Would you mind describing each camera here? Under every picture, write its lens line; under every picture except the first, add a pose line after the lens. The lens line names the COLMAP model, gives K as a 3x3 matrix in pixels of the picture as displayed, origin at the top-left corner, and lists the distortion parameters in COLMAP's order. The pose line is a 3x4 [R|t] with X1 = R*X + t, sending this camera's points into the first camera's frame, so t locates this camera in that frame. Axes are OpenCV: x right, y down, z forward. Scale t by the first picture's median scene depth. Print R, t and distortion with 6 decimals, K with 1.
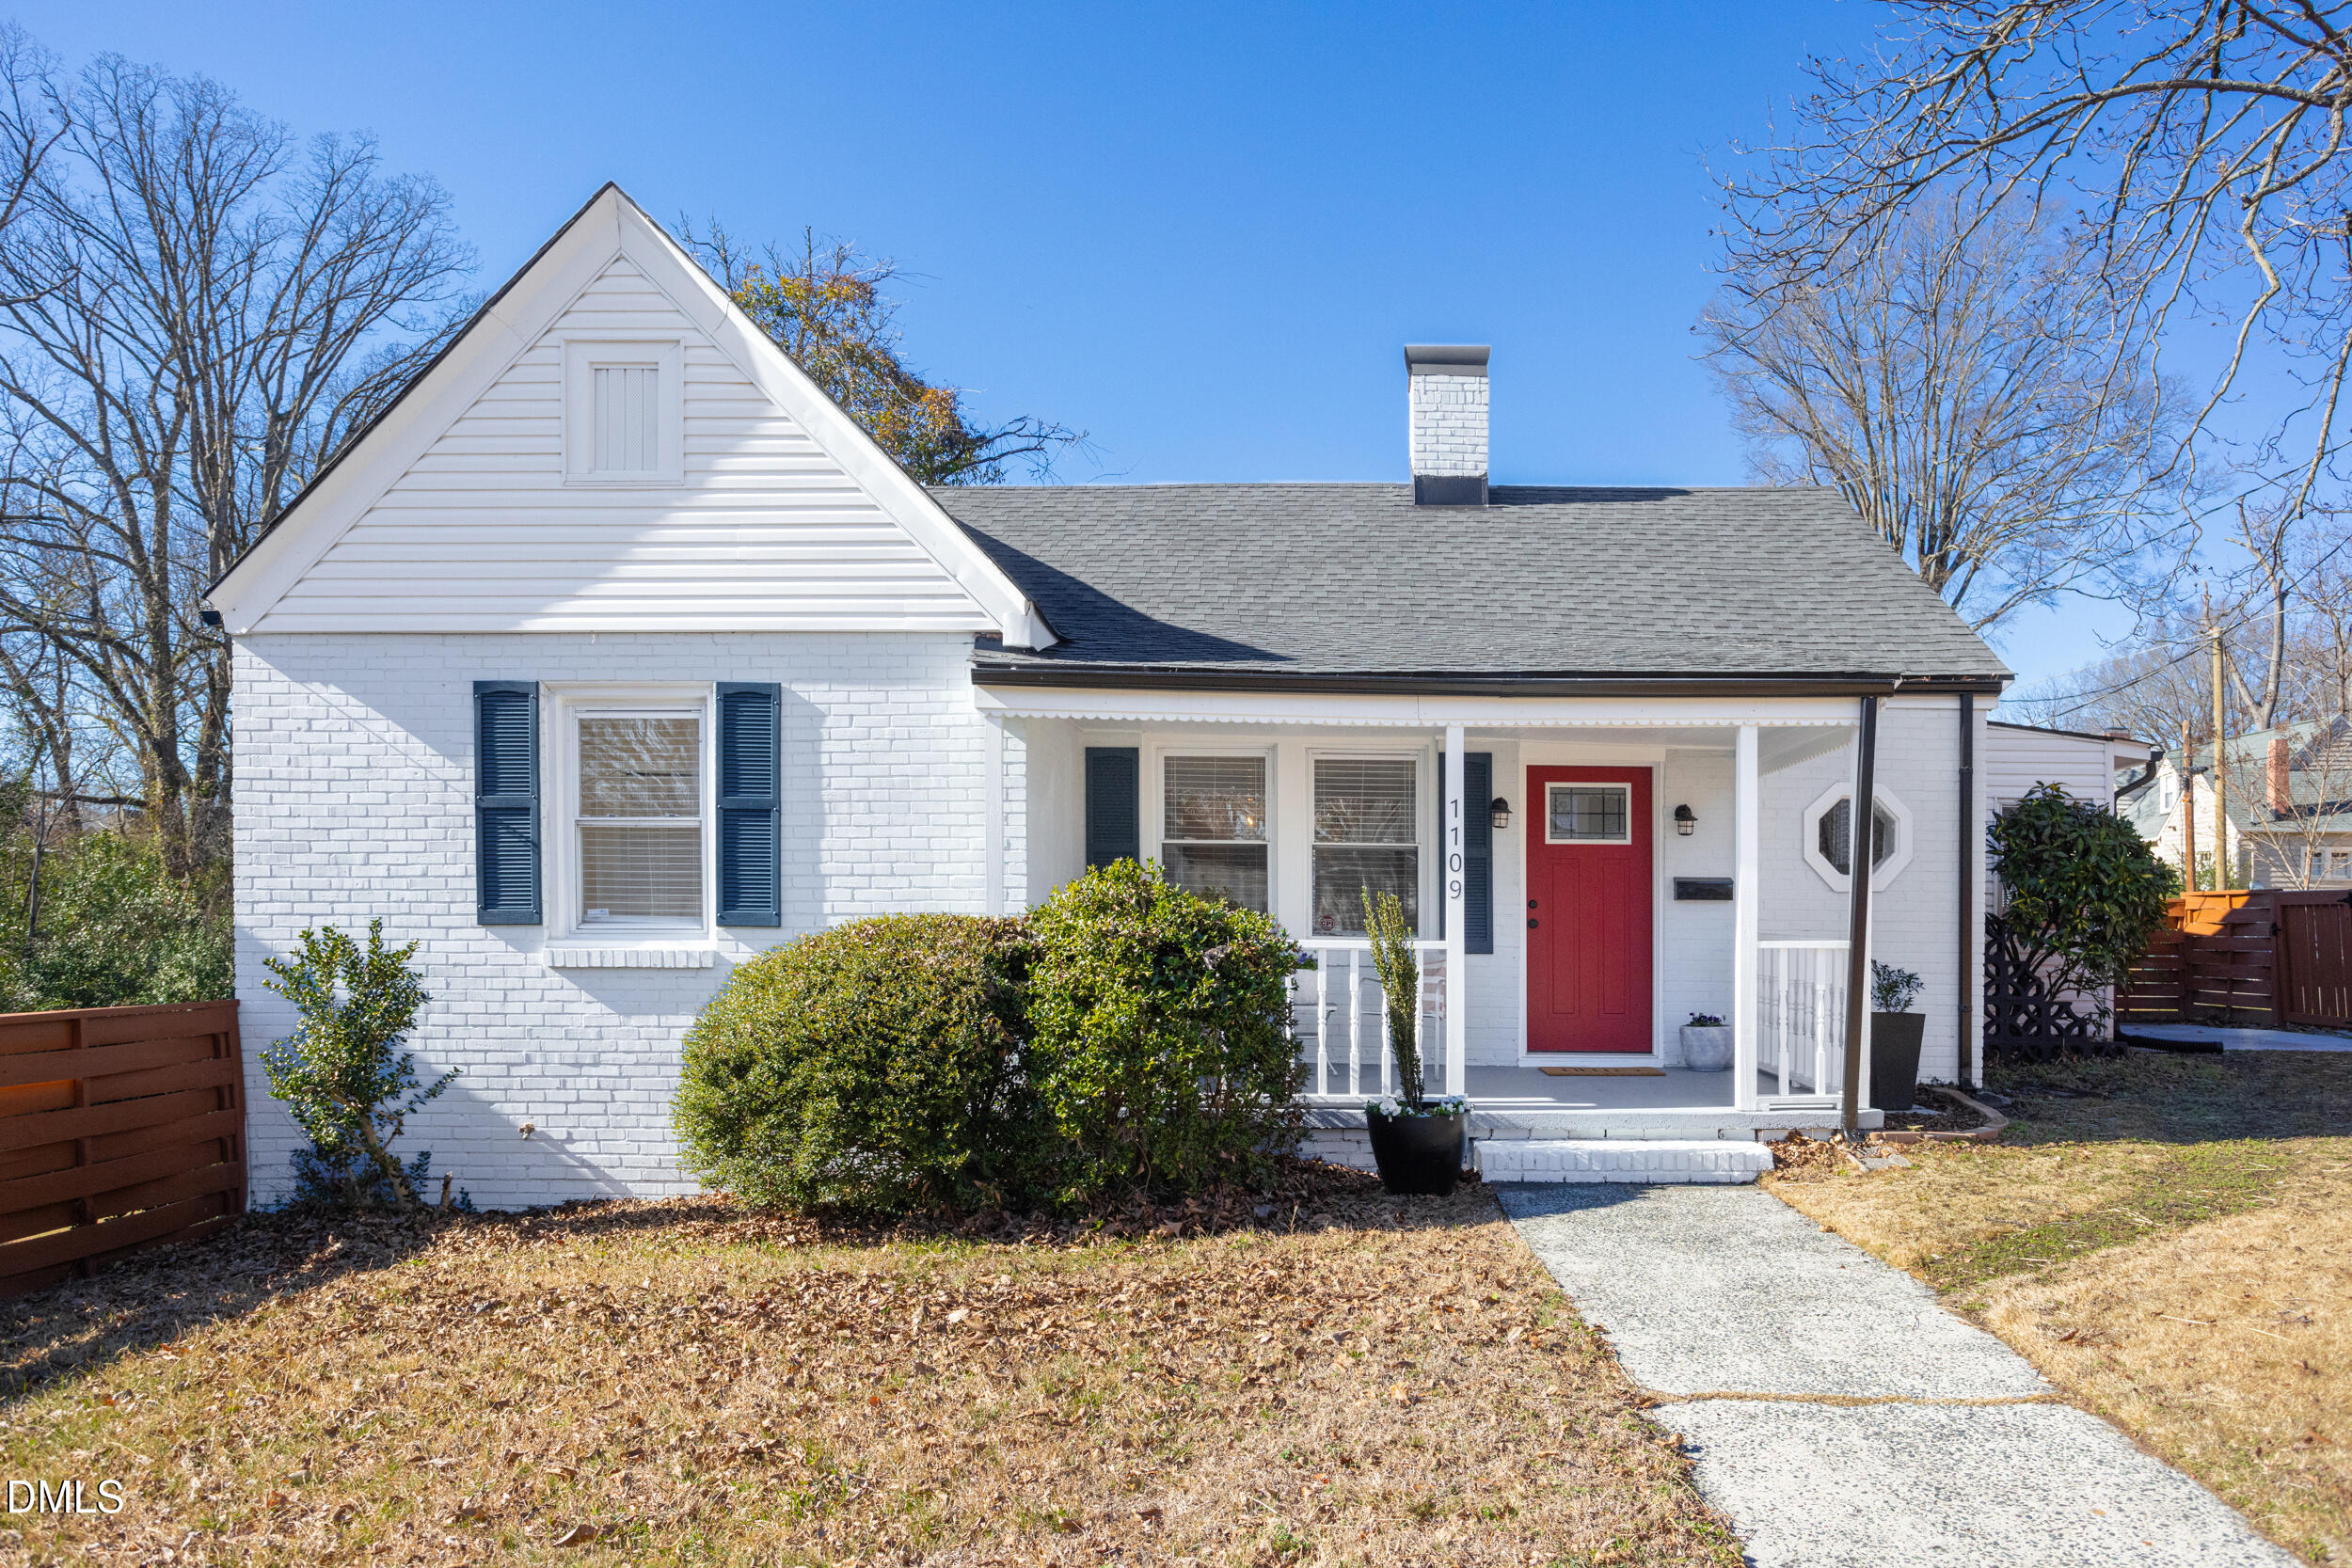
lens RADIAL K [[1656.0, 0, 1267.6], [0, 1656.0, 954.4], [0, 0, 1]] dist [-0.014045, 0.022348]
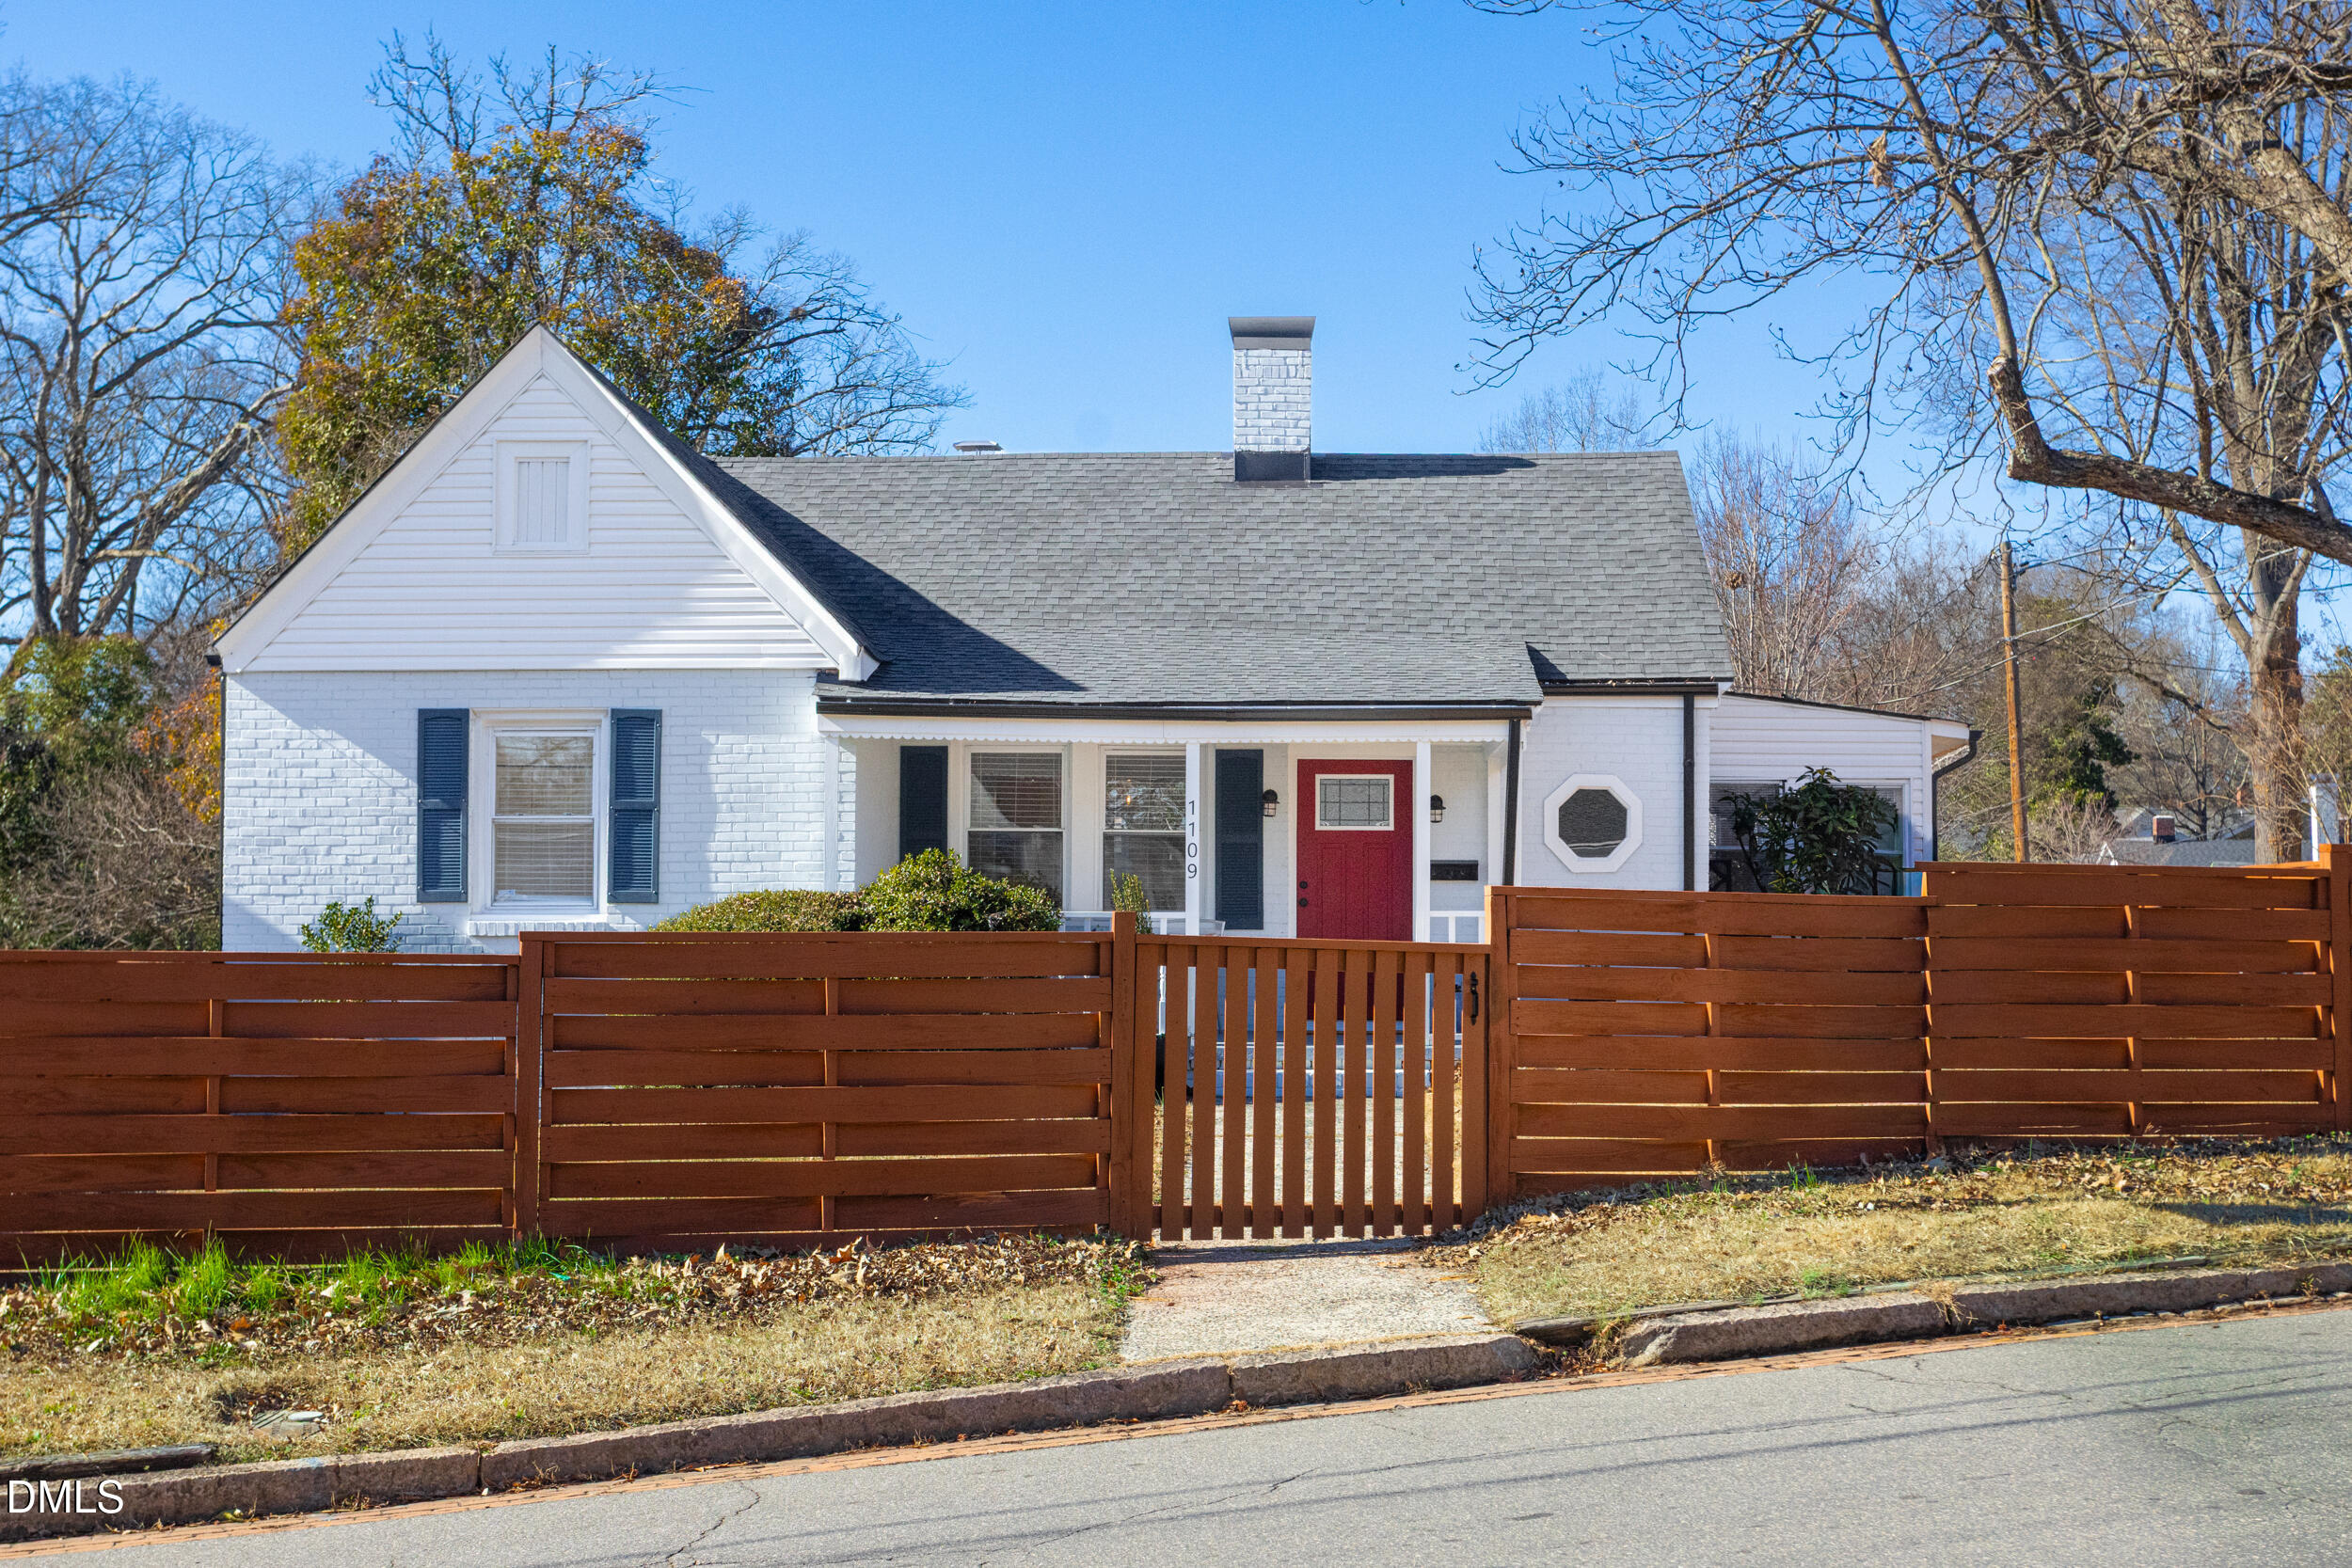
lens RADIAL K [[3220.6, 0, 1087.3], [0, 3220.6, 736.2], [0, 0, 1]] dist [0.011750, 0.000046]
pose [[0.998890, -0.005464, -0.046786, 0.142224], [0.001507, 0.996449, -0.084181, 0.062476], [0.047079, 0.084017, 0.995352, -1.408143]]
